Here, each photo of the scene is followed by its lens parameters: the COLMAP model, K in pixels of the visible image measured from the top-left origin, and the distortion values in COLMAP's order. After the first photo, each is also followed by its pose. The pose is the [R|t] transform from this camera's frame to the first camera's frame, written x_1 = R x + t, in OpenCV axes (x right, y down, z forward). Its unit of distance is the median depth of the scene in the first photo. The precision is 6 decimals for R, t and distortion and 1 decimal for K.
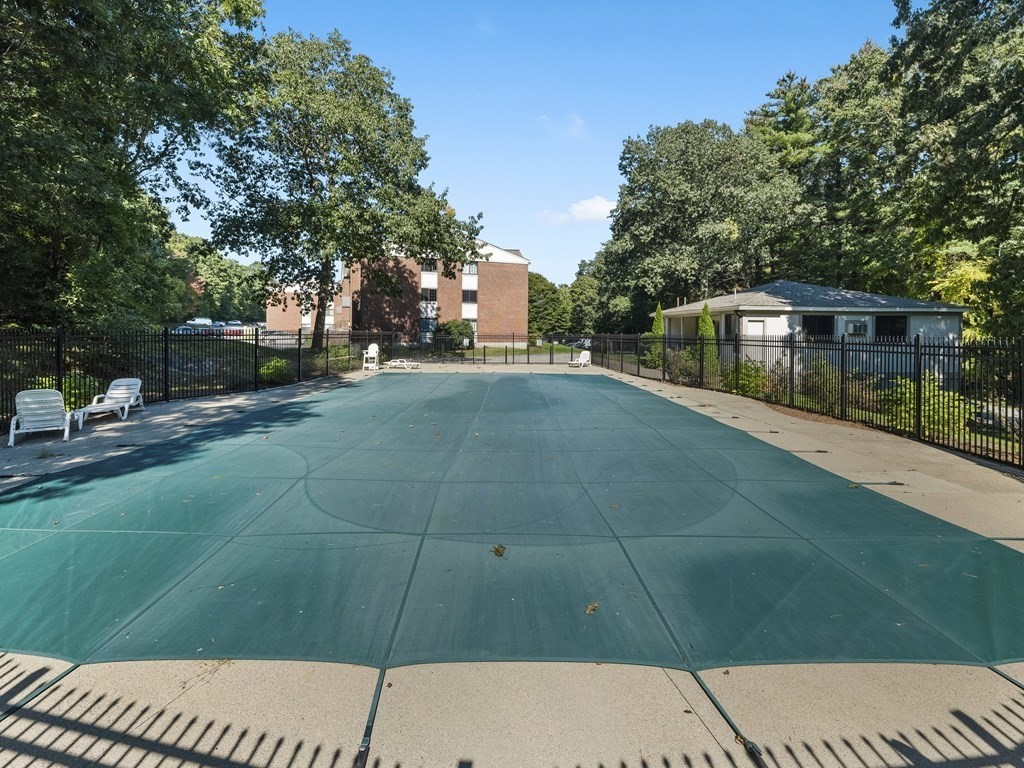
lens RADIAL K [[481.1, 0, 509.5], [0, 481.1, 338.9], [0, 0, 1]] dist [-0.000408, -0.000246]
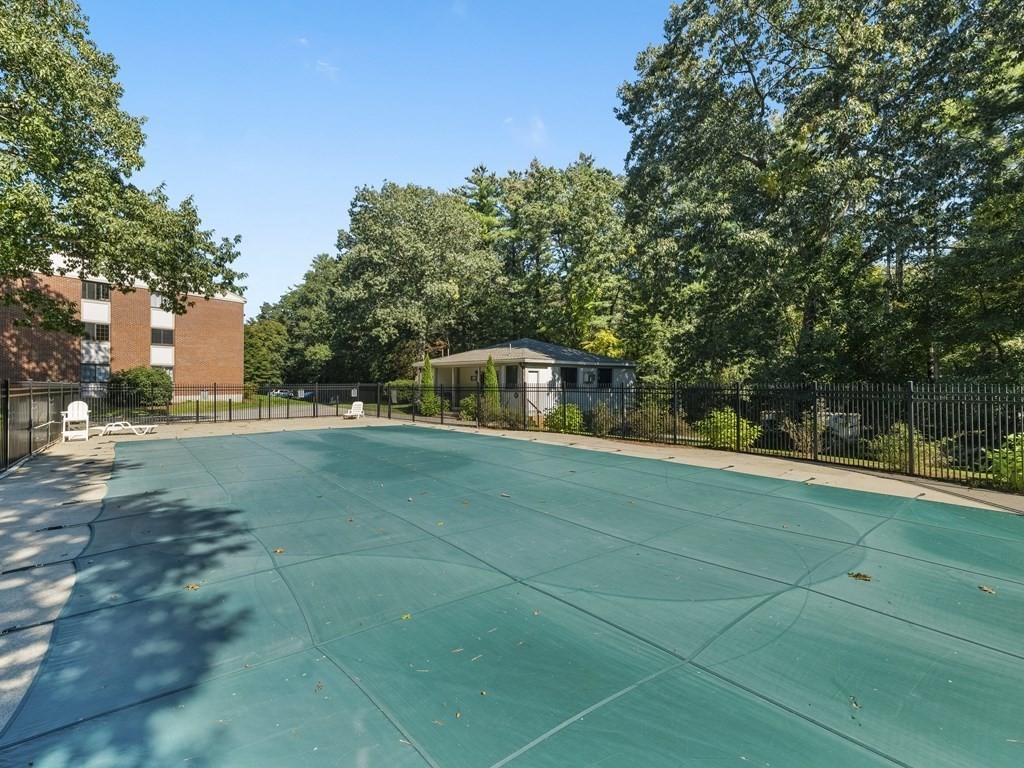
lens RADIAL K [[467.8, 0, 512.0], [0, 467.8, 384.0], [0, 0, 1]] dist [0.001829, 0.000133]
pose [[0.776631, -0.009637, 0.629882, -0.126950], [0.014608, 0.999890, -0.002714, -0.001839], [-0.629786, 0.011309, 0.776686, 0.062384]]
